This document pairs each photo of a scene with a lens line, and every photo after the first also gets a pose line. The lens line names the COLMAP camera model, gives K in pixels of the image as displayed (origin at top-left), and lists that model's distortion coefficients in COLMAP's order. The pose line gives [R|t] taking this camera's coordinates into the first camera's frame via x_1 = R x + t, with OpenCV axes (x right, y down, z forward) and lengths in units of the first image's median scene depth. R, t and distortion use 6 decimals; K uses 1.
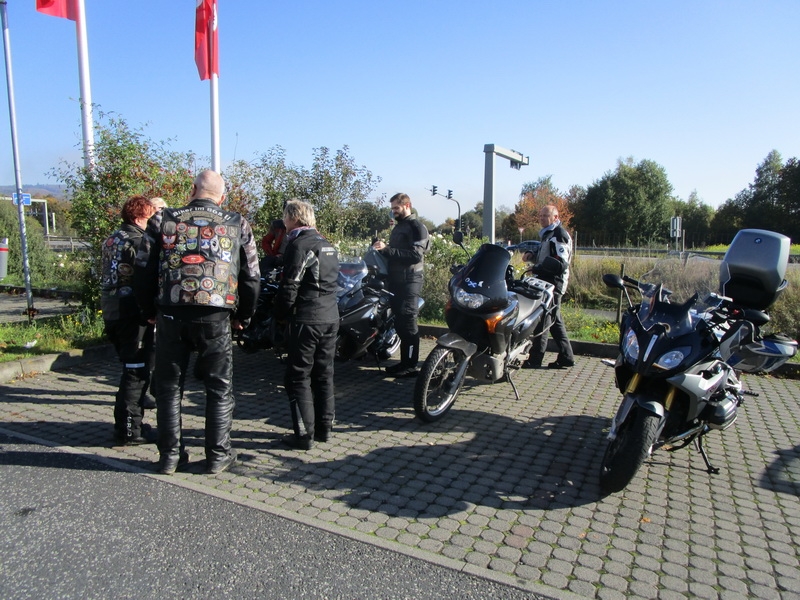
lens RADIAL K [[551.2, 0, 401.7], [0, 551.2, 351.1], [0, 0, 1]] dist [-0.033773, 0.003593]
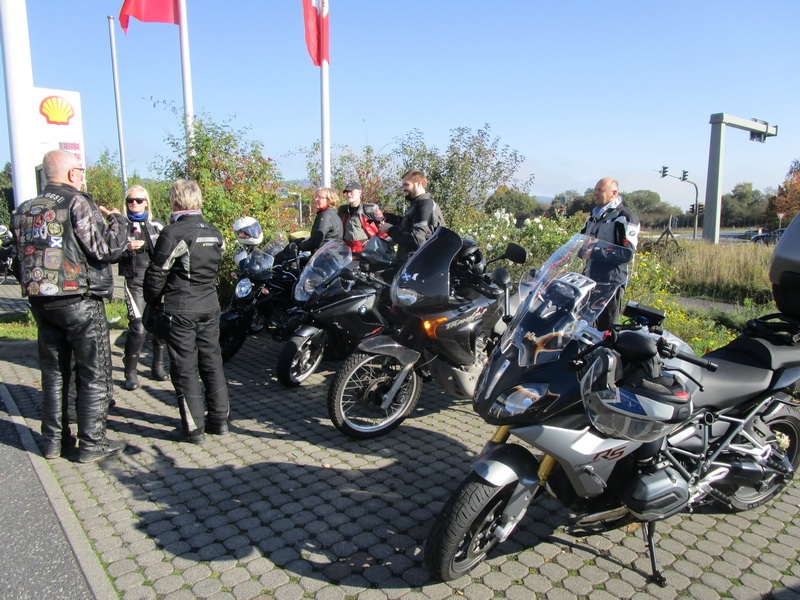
lens RADIAL K [[551.2, 0, 401.7], [0, 551.2, 351.1], [0, 0, 1]] dist [-0.033773, 0.003593]
pose [[0.921649, 0.076734, -0.380362, 0.426639], [-0.068724, 0.997035, 0.034617, -0.039646], [0.381890, -0.005765, 0.924190, 0.246412]]
